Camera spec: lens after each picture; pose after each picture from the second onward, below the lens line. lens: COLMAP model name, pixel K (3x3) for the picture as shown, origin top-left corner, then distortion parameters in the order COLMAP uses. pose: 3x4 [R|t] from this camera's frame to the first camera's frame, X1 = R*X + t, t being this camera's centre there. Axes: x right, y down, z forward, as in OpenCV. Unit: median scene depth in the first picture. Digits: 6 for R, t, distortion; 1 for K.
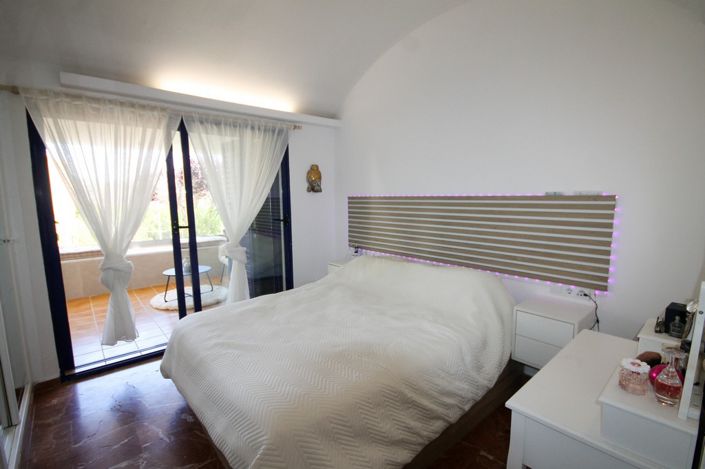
lens RADIAL K [[346.8, 0, 352.5], [0, 346.8, 234.5], [0, 0, 1]] dist [0.032238, -0.000038]
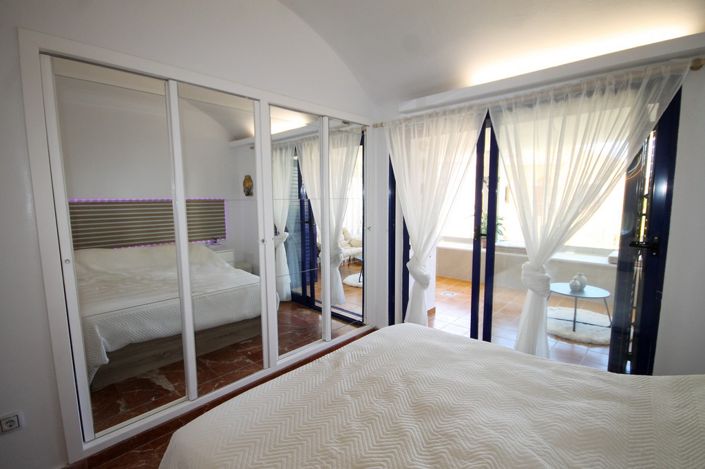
lens RADIAL K [[346.8, 0, 352.5], [0, 346.8, 234.5], [0, 0, 1]] dist [0.032238, -0.000038]
pose [[0.100692, 0.119126, -0.987760, 0.370755], [-0.105310, 0.988505, 0.108481, -0.081961], [0.989329, 0.093098, 0.112079, 0.569779]]
